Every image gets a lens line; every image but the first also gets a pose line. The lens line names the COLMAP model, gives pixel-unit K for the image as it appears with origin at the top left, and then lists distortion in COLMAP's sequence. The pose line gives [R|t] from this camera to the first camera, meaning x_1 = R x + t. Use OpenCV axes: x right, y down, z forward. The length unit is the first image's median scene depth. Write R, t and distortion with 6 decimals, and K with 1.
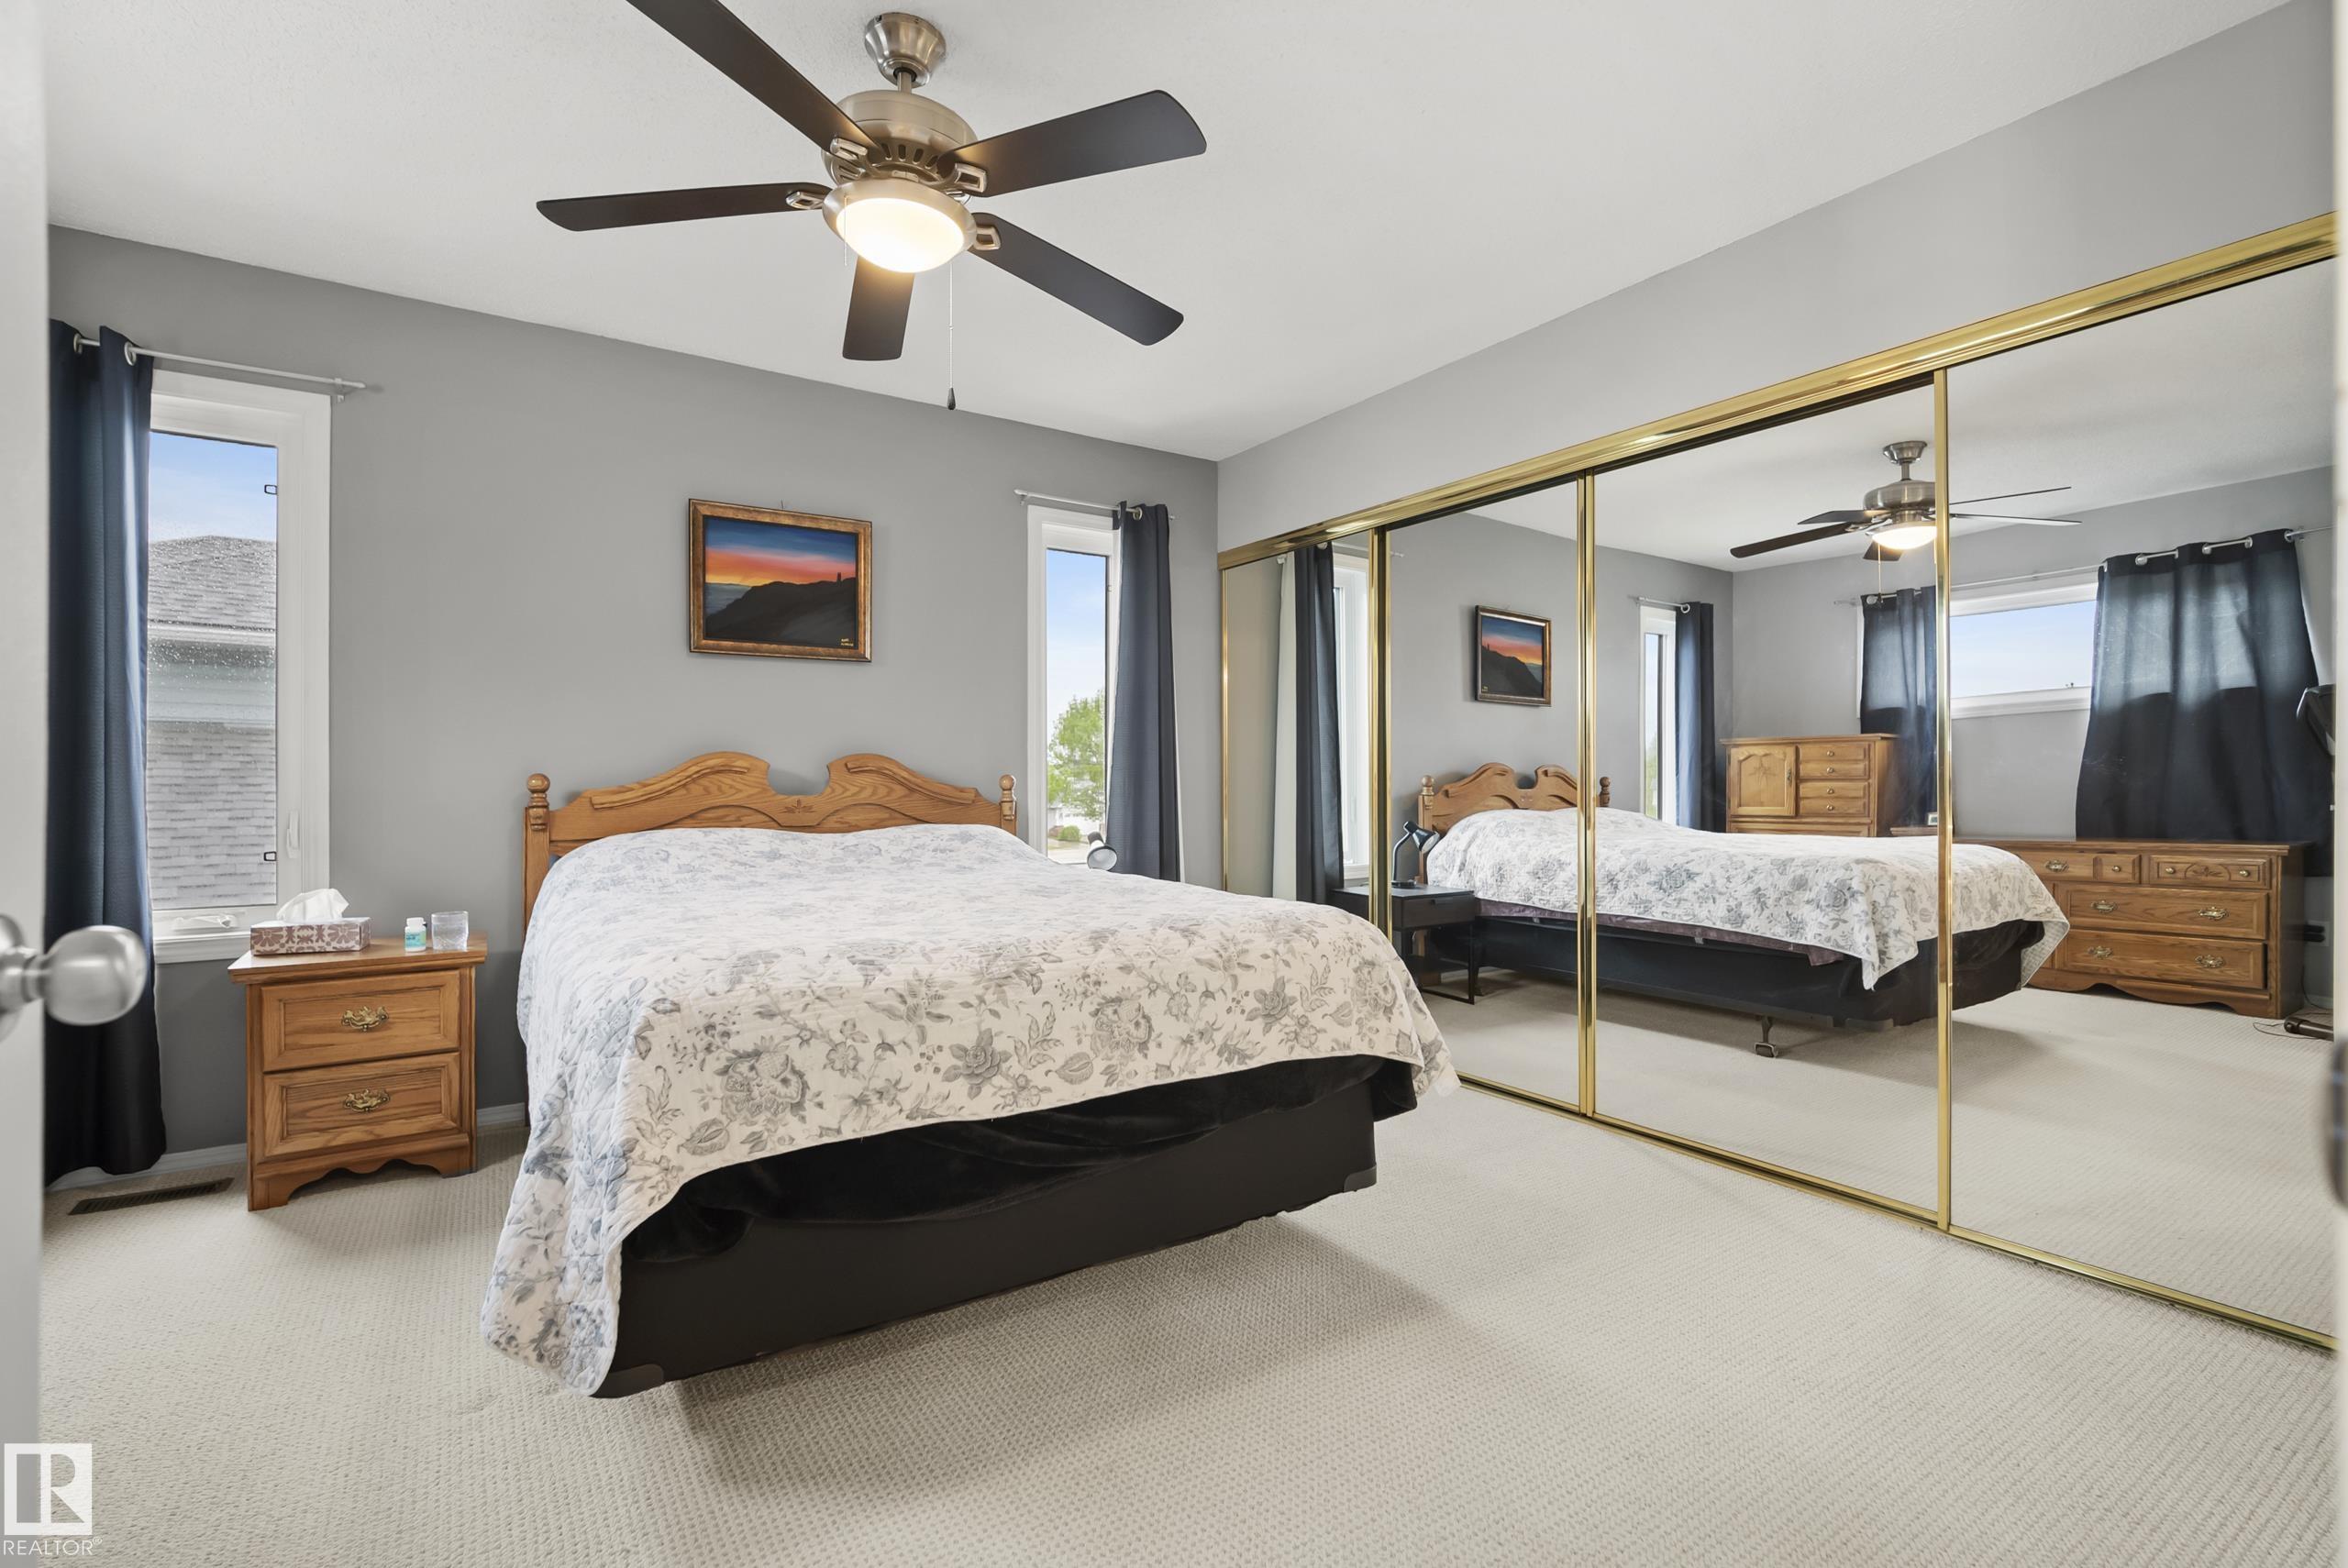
lens RADIAL K [[1050.2, 0, 1178.1], [0, 1050.2, 779.7], [0, 0, 1]] dist [0.000076, -0.000458]
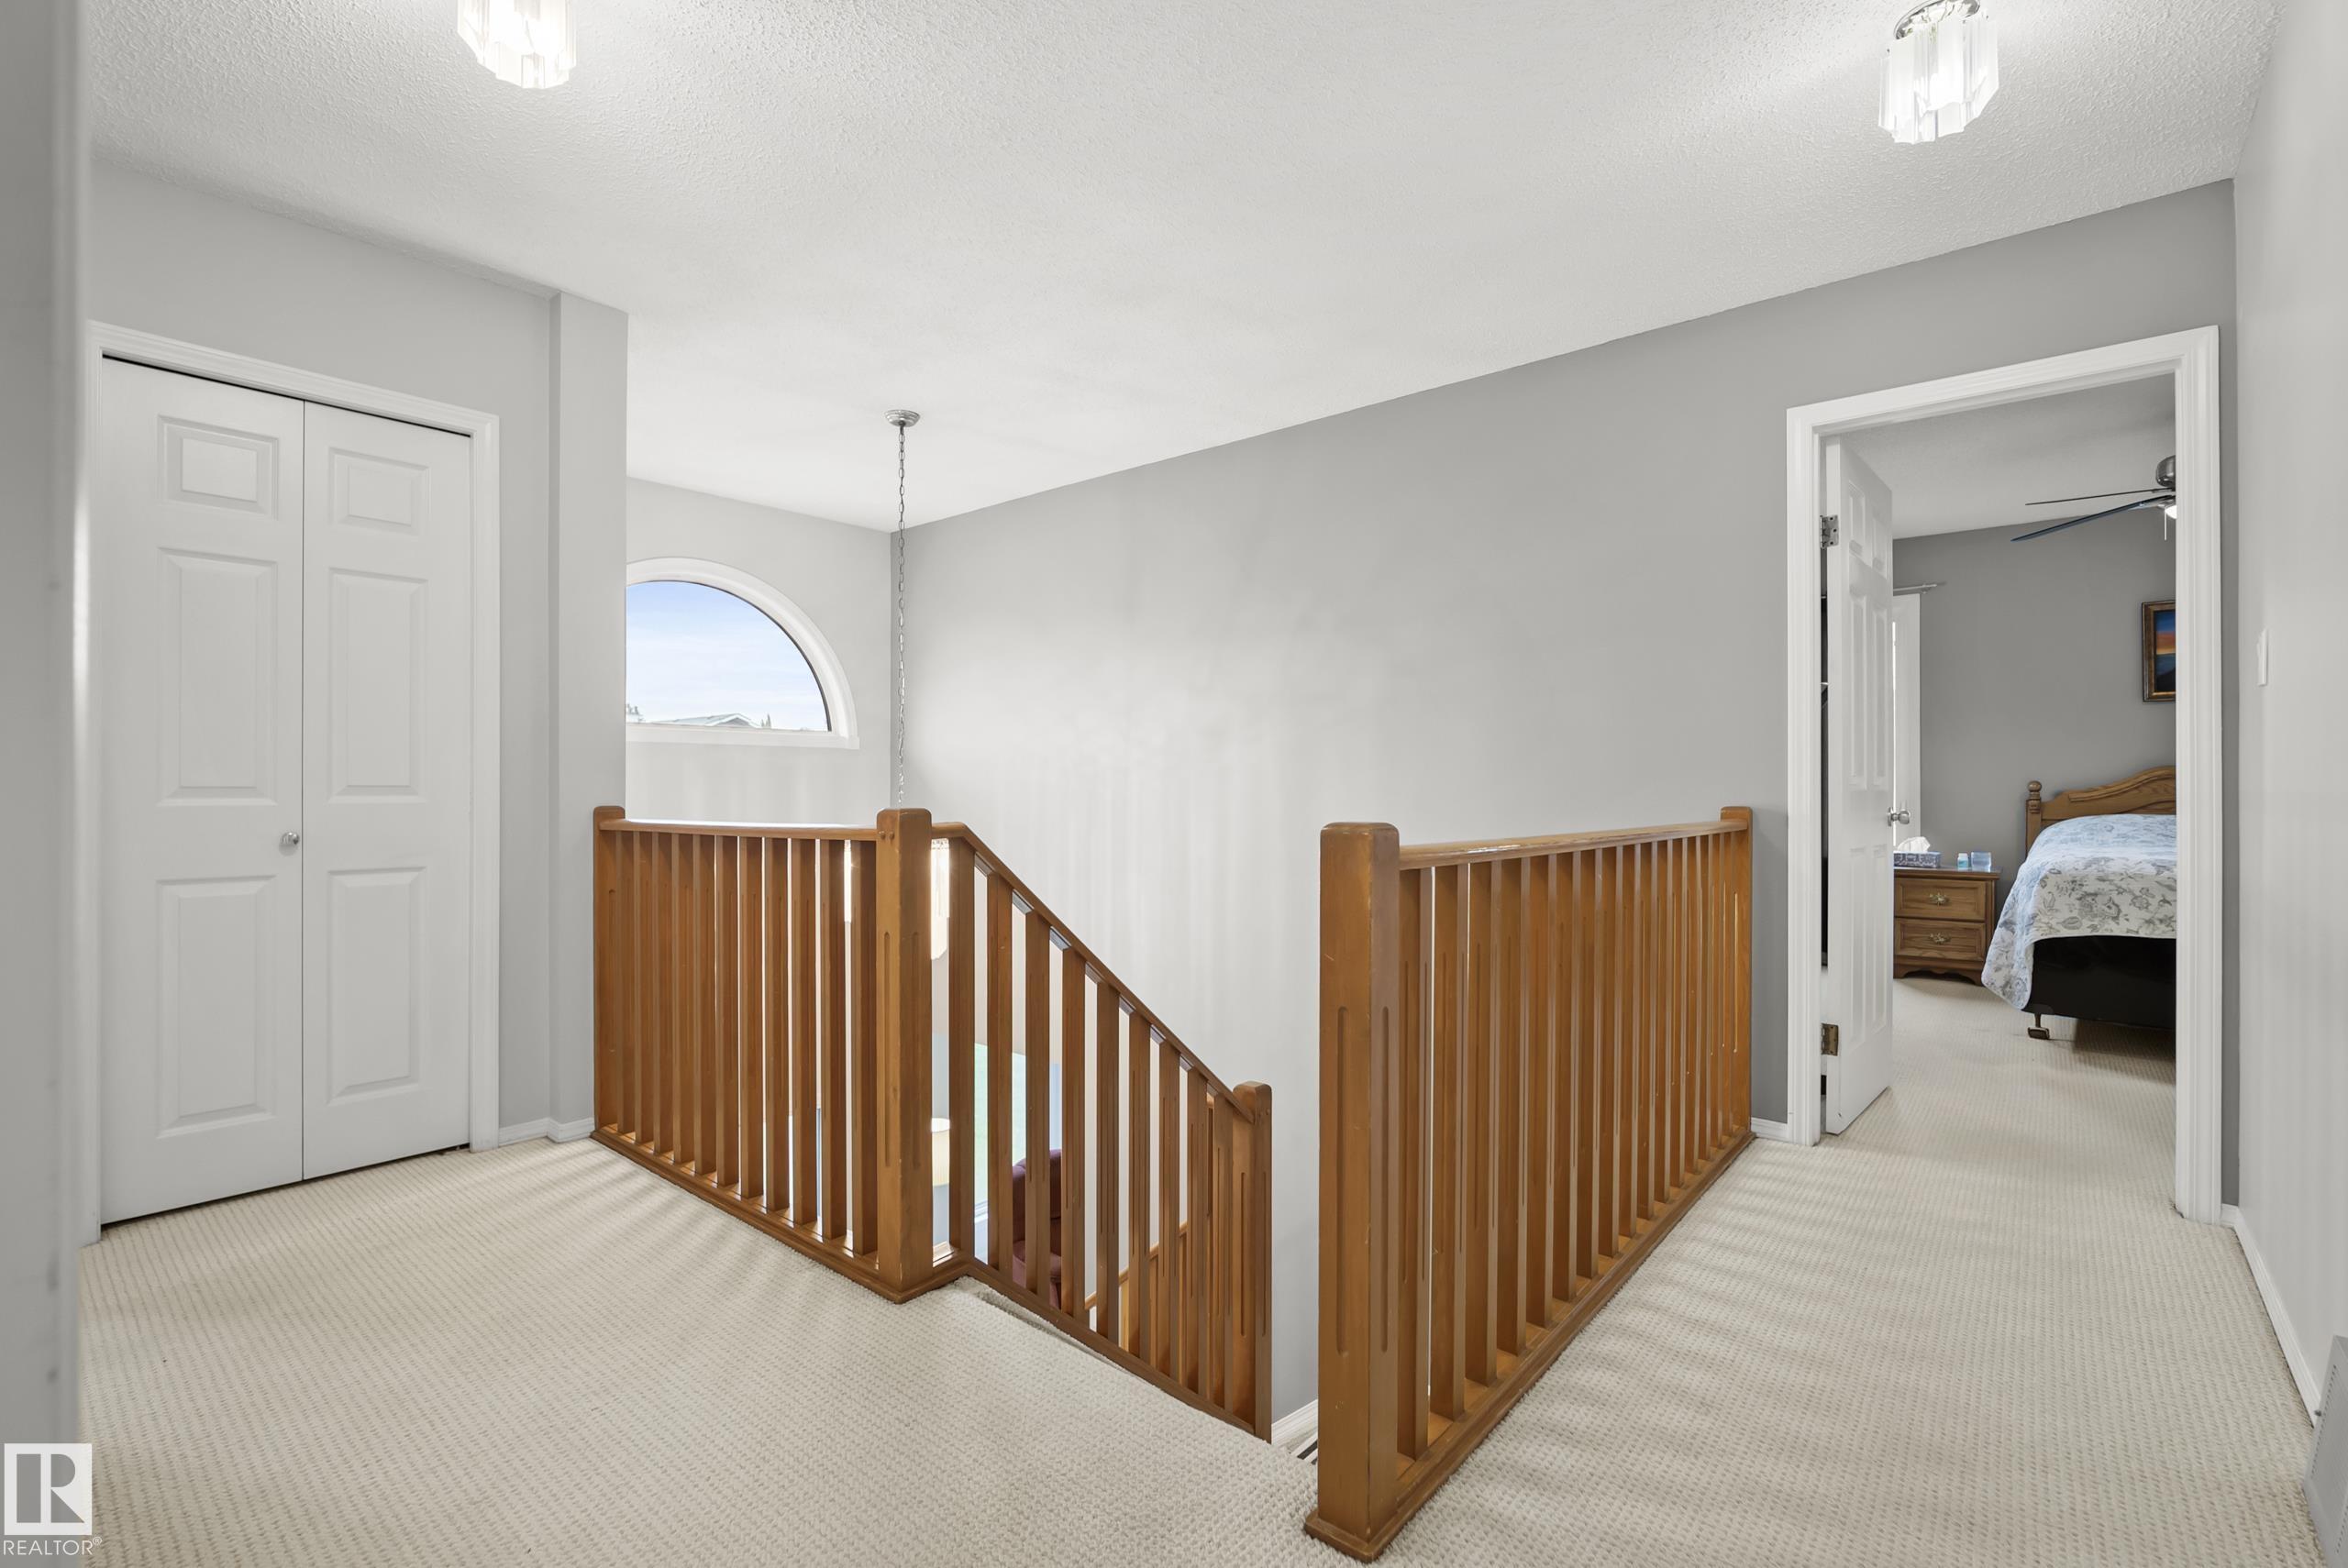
lens RADIAL K [[1050.2, 0, 1169.9], [0, 1050.2, 785.1], [0, 0, 1]] dist [0.000076, -0.000458]
pose [[0.282583, 0.000676, -0.959243, 1.295318], [0.001882, 0.999997, 0.001259, -0.006179], [0.959241, -0.002161, 0.282581, -1.716469]]
